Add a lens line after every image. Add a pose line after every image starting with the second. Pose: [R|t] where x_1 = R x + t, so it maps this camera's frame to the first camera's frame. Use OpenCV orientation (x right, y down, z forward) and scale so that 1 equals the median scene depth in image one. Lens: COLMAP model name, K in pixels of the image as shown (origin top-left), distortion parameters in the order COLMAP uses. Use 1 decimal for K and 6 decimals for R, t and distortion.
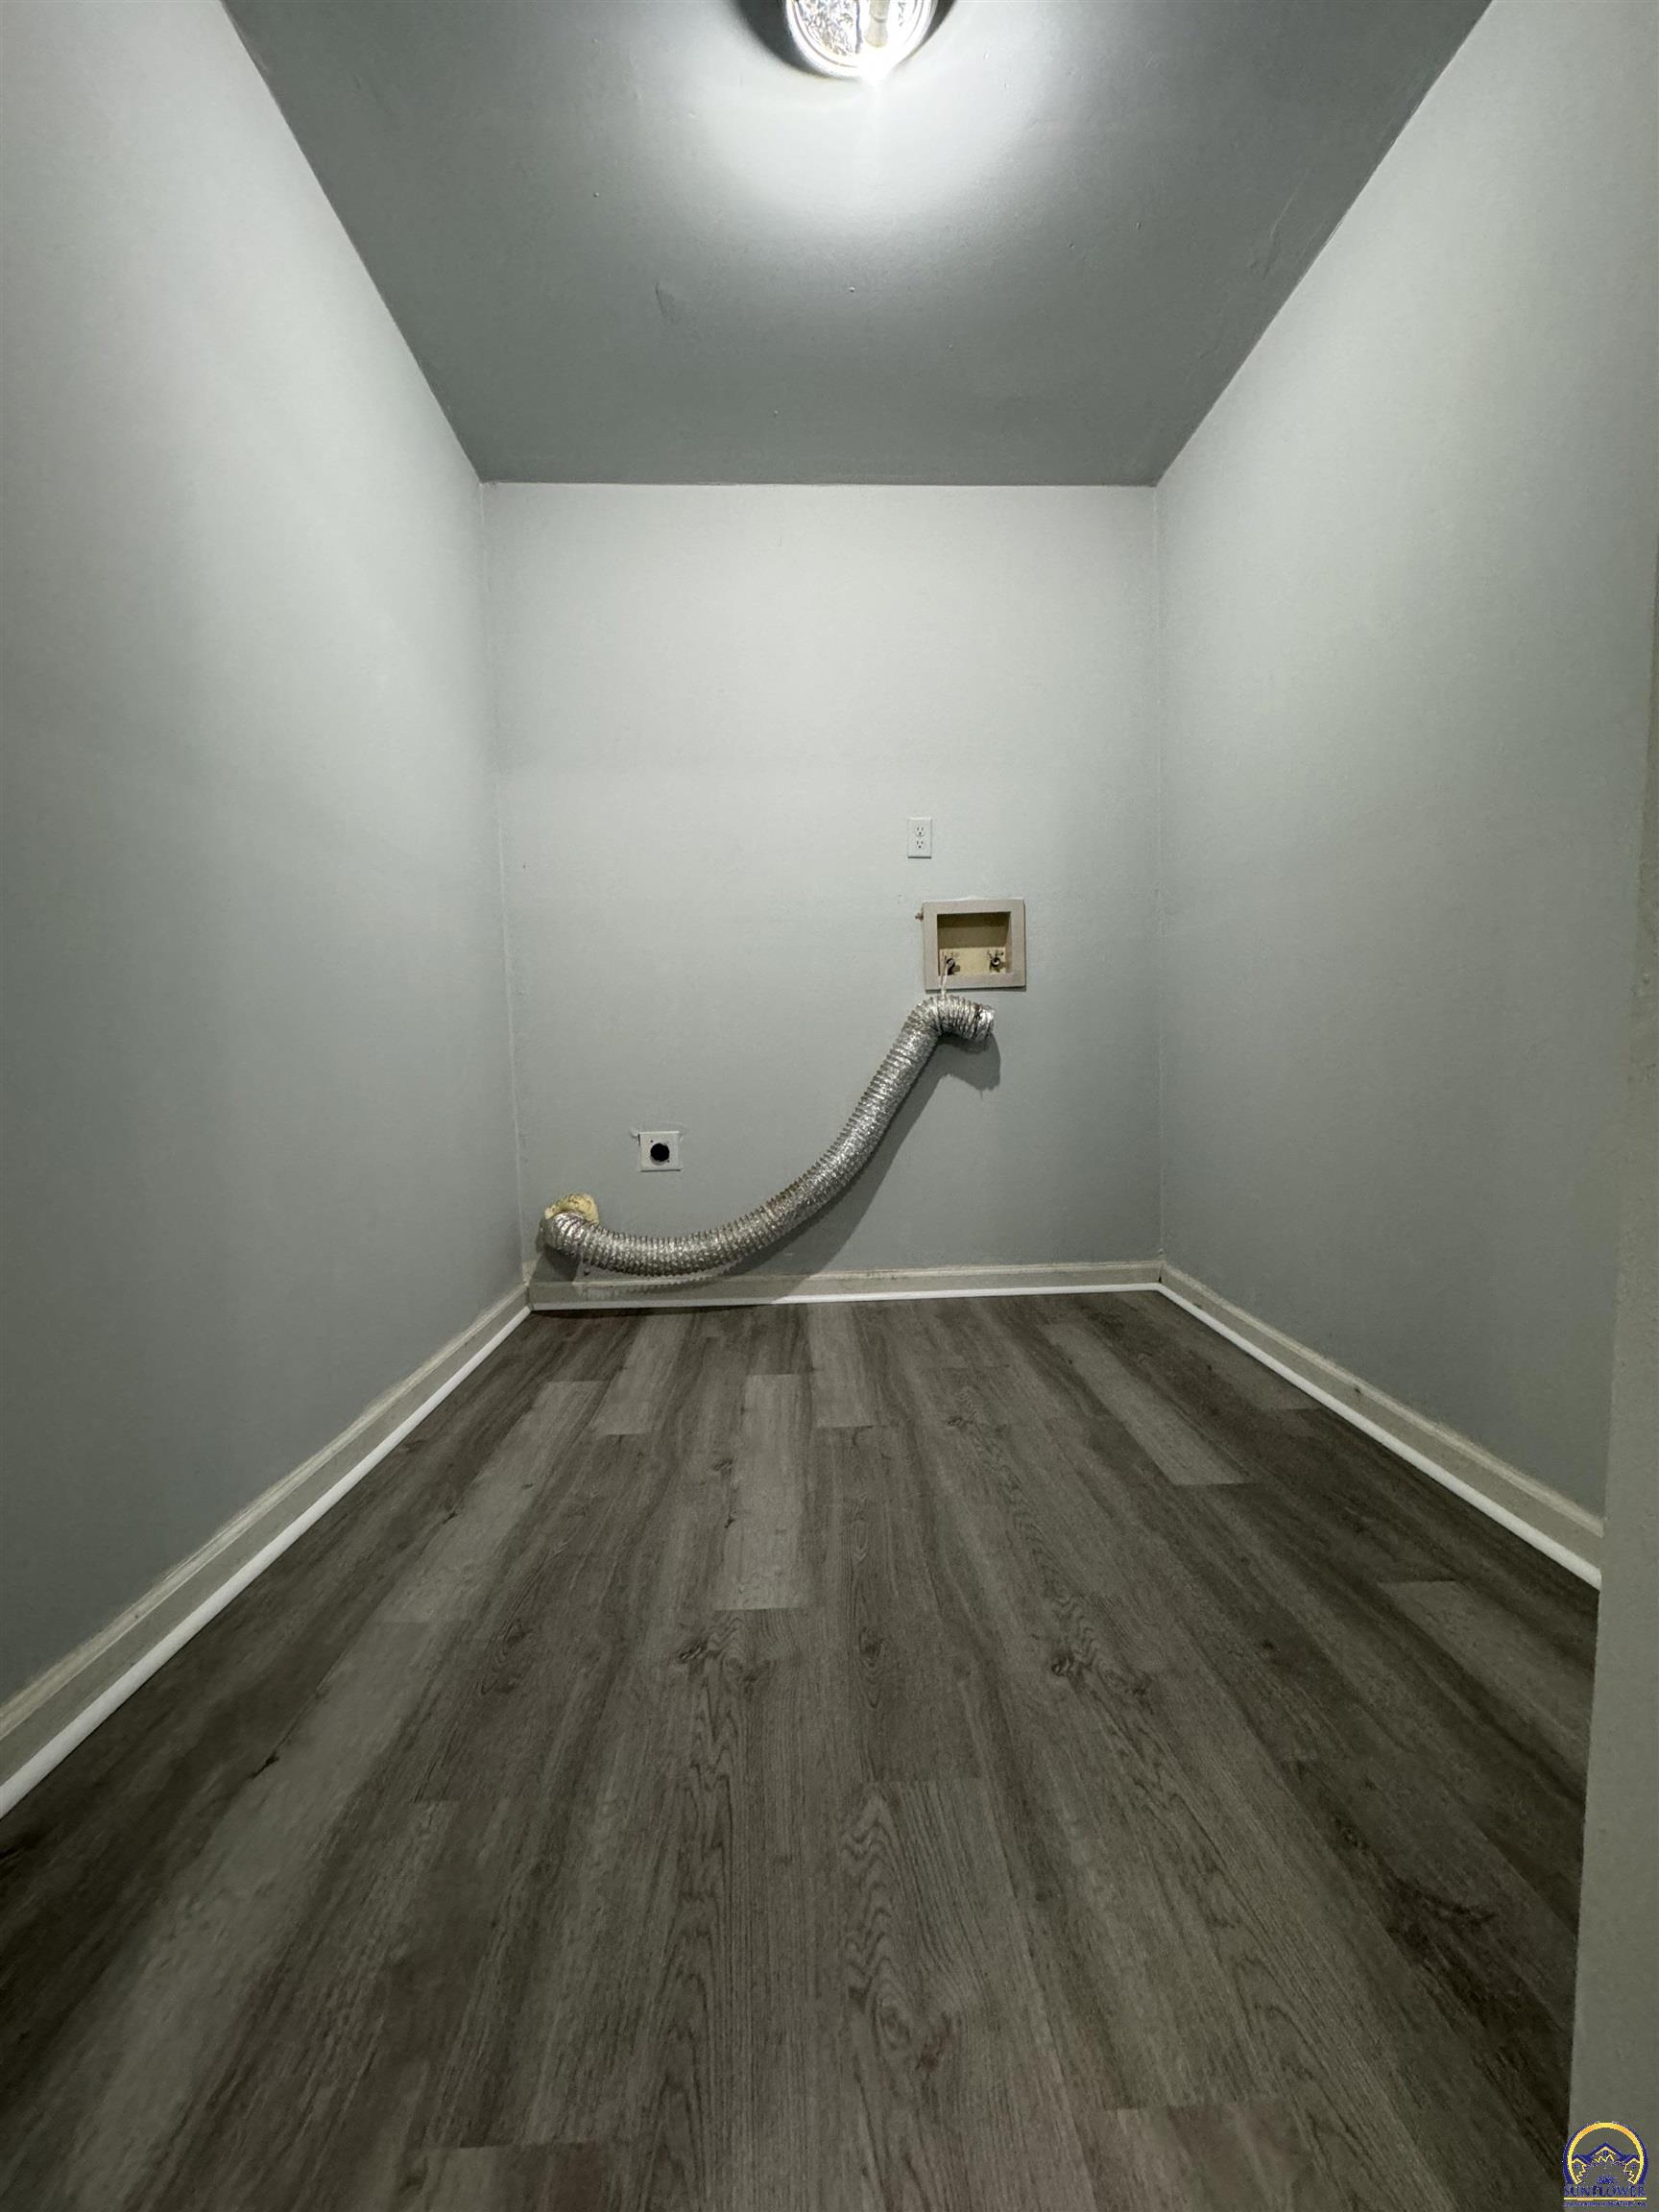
lens RADIAL K [[942.0, 0, 829.5], [0, 942.0, 1106.0], [0, 0, 1]] dist [-0.001157, -0.000350]
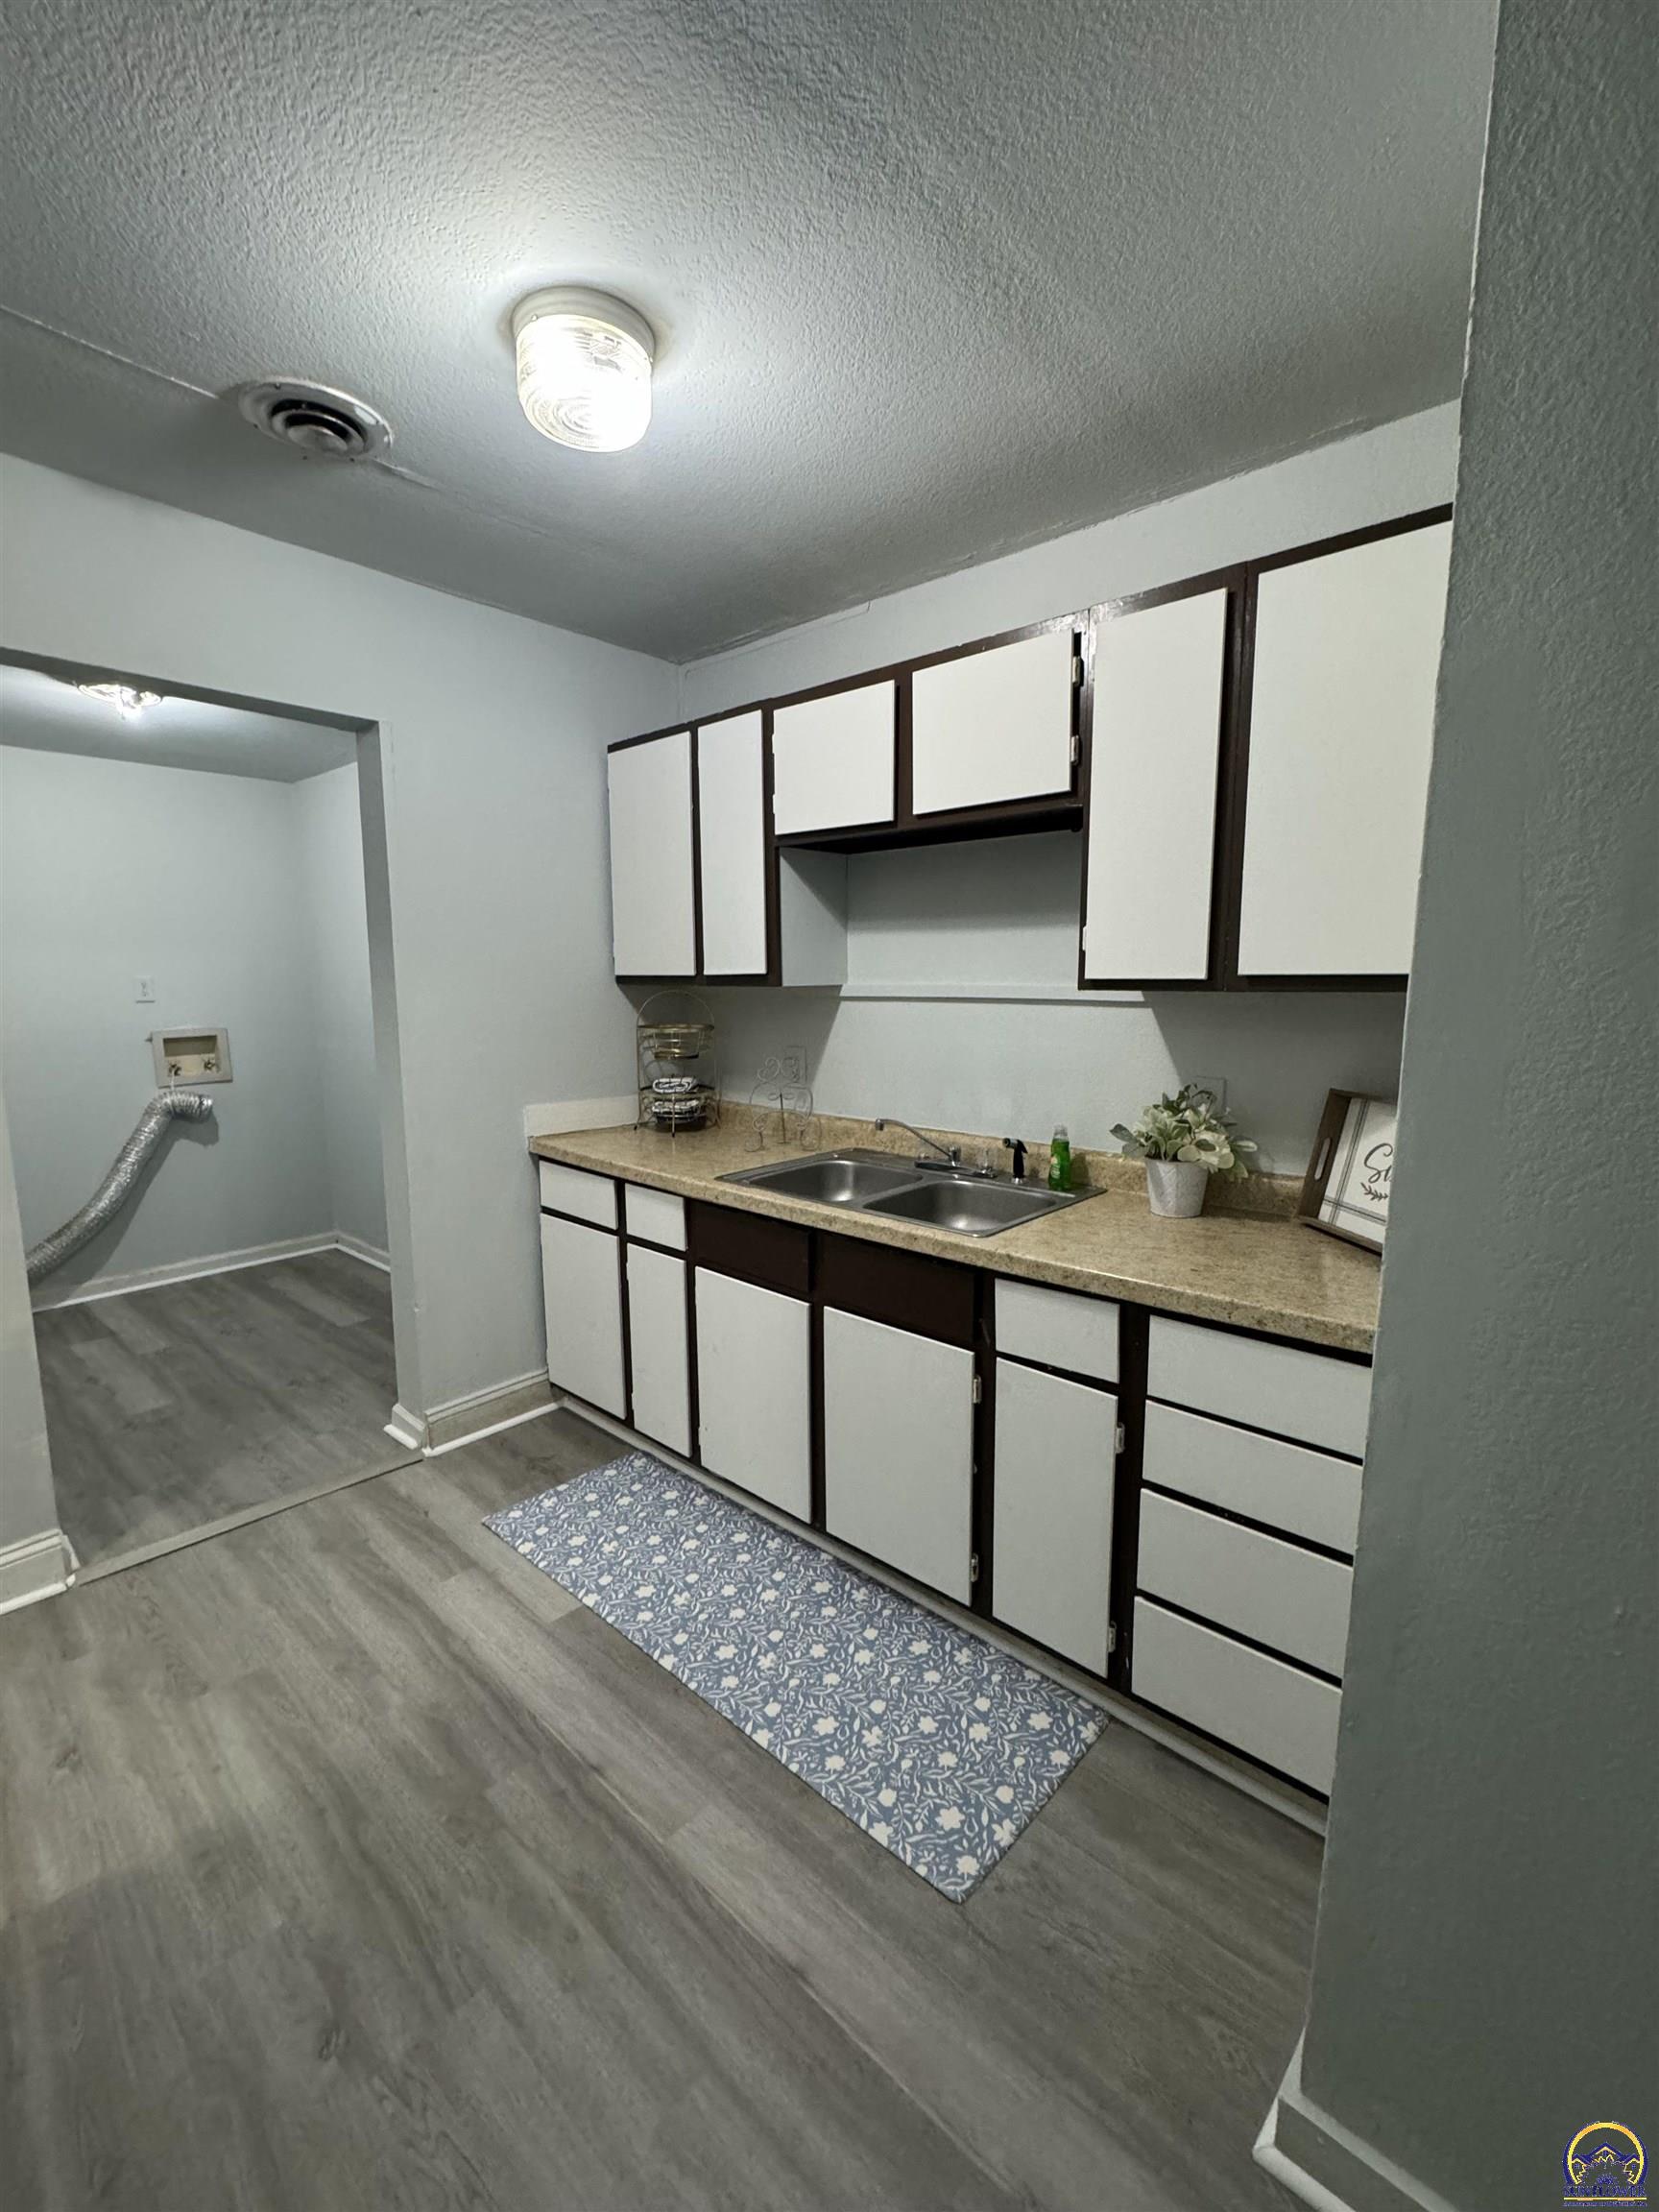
lens RADIAL K [[942.0, 0, 829.5], [0, 942.0, 1106.0], [0, 0, 1]] dist [-0.001157, -0.000350]
pose [[0.694814, -0.087928, 0.713794, -0.245858], [0.049997, 0.996002, 0.074025, -0.154499], [-0.717449, -0.015746, 0.696433, -0.897588]]
